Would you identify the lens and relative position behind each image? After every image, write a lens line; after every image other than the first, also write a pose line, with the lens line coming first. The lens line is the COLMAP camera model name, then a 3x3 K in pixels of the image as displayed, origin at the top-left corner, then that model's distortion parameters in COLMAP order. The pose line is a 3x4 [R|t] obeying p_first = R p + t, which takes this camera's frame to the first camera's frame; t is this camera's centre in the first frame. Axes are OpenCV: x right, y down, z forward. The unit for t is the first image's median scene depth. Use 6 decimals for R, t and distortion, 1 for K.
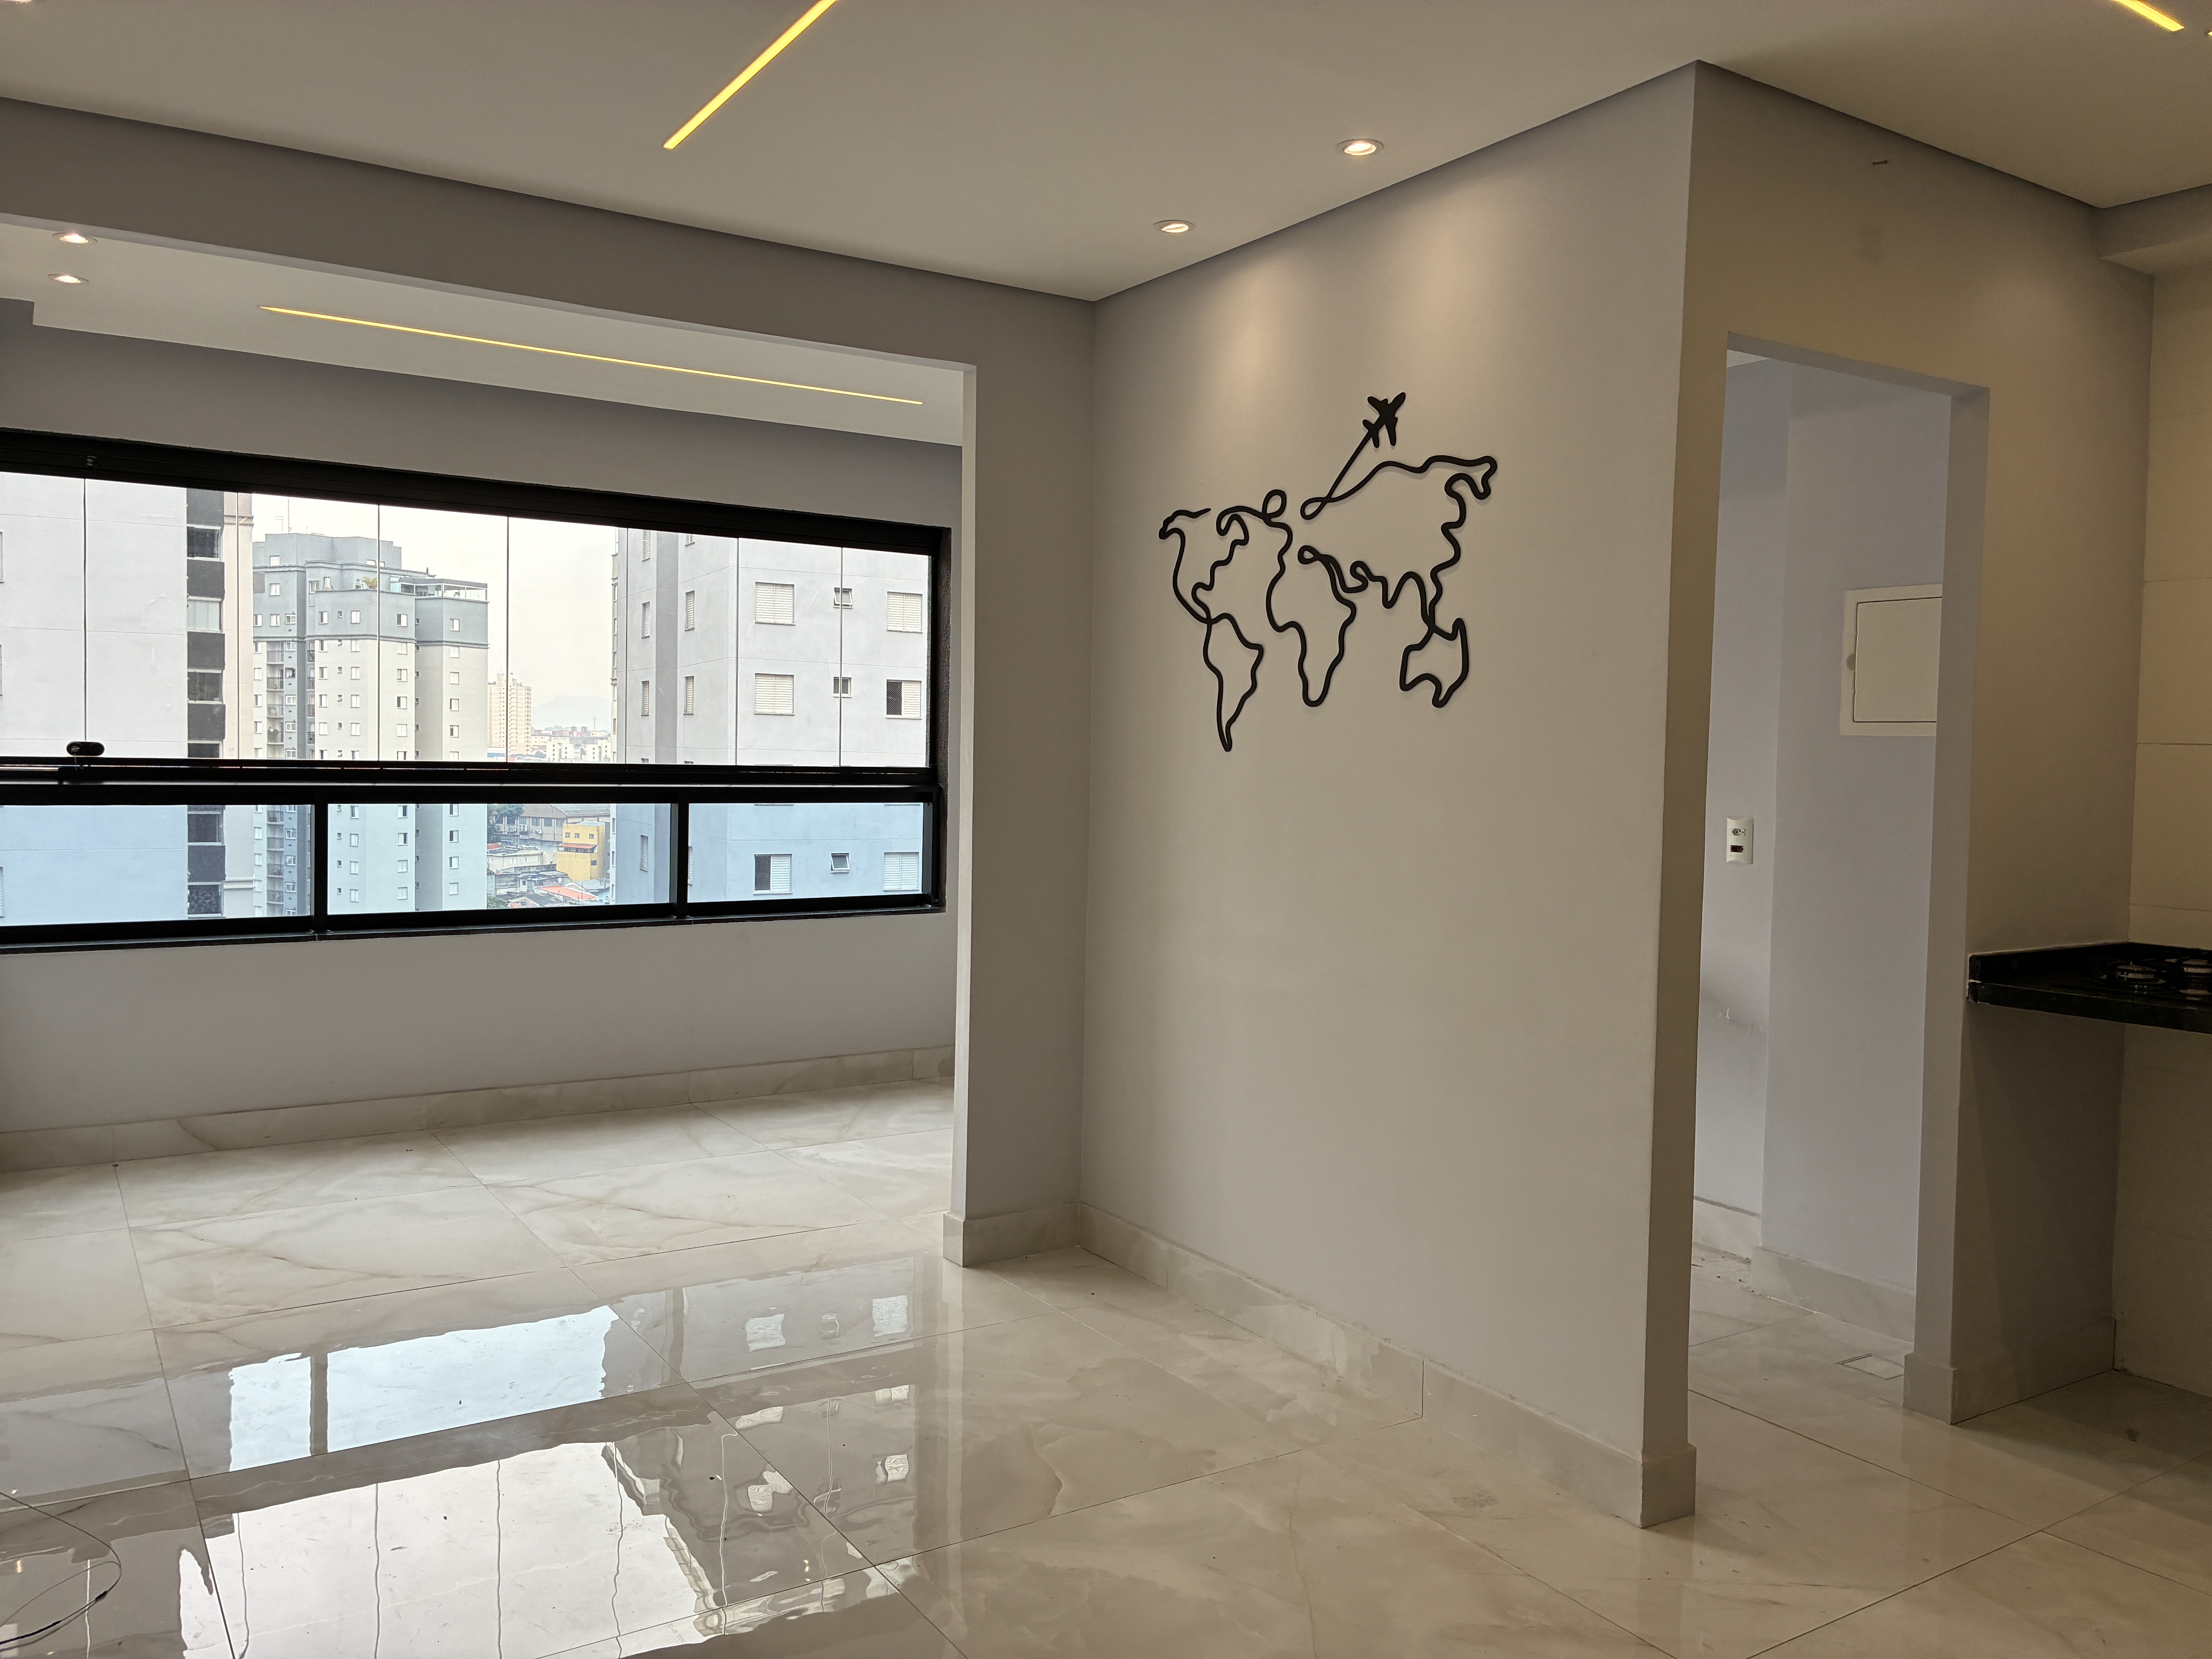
lens RADIAL K [[1697.1, 0, 1106.0], [0, 1697.1, 829.5], [0, 0, 1]] dist [0.038225, 0.004266]
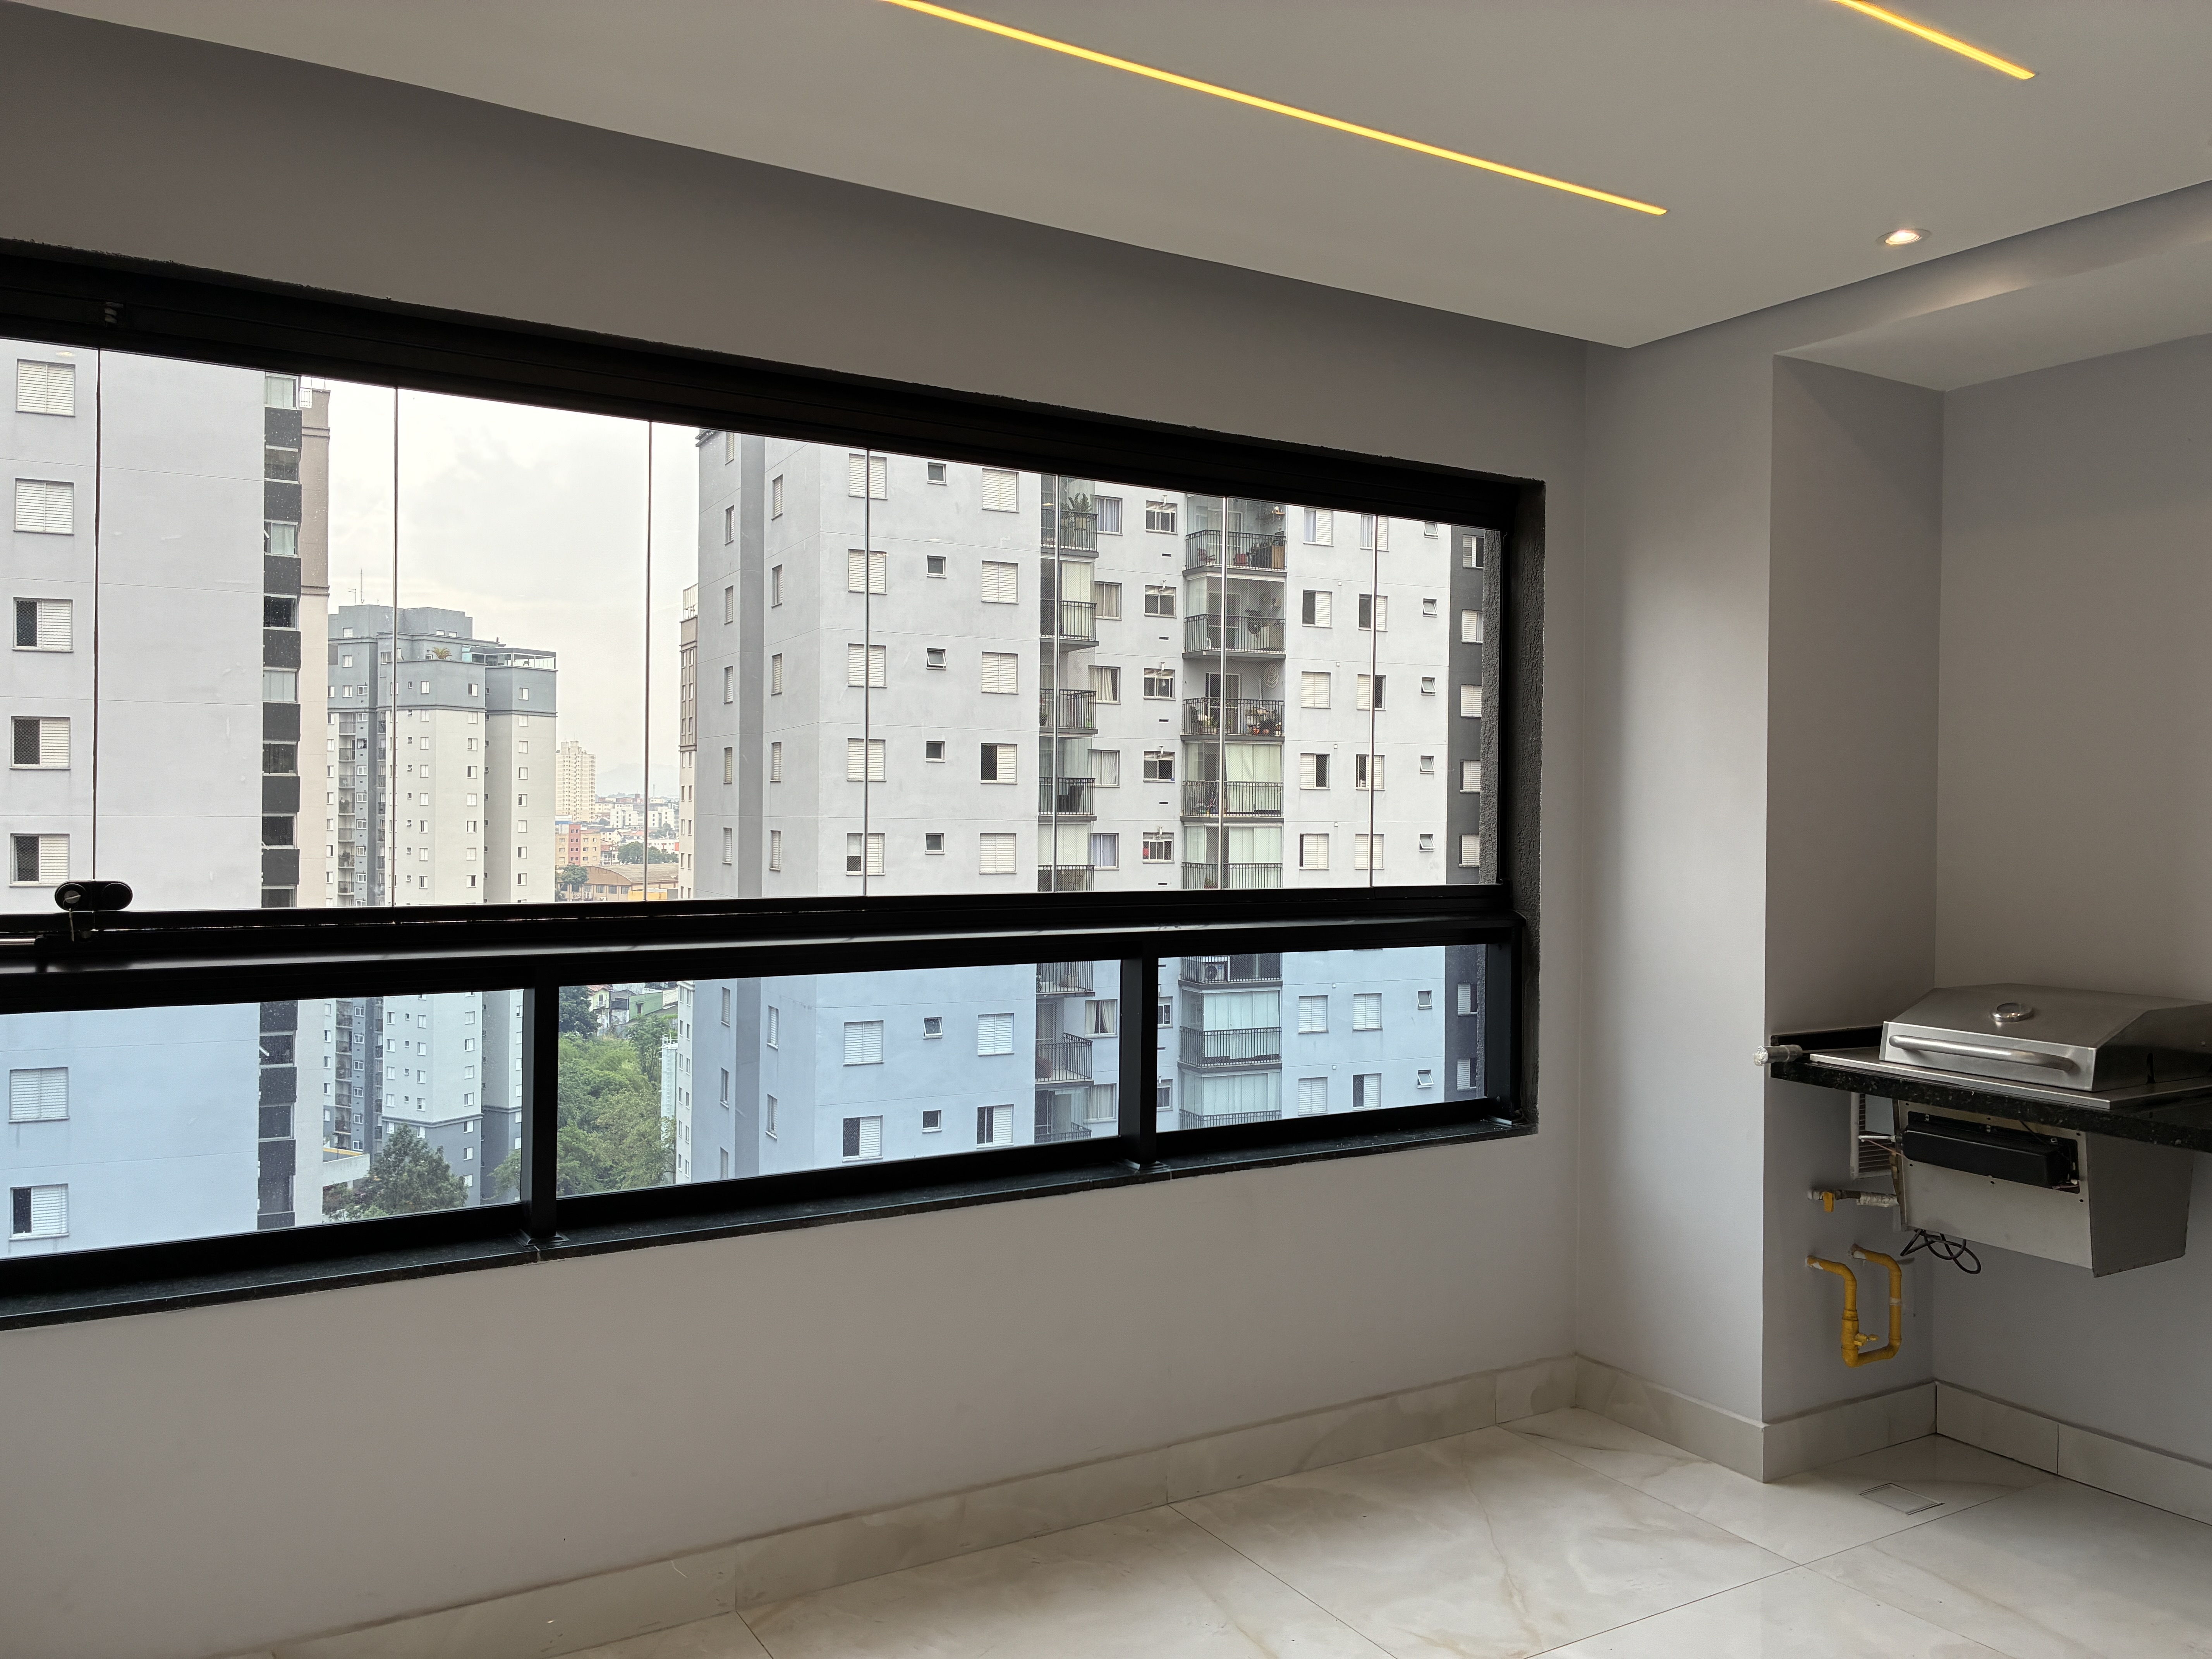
lens RADIAL K [[1693.0, 0, 1106.0], [0, 1693.0, 829.5], [0, 0, 1]] dist [0.073232, -0.074889]
pose [[0.999422, -0.008827, -0.032826, -0.346637], [0.007627, 0.999305, -0.036500, -0.054366], [0.033125, 0.036229, 0.998794, 0.622992]]
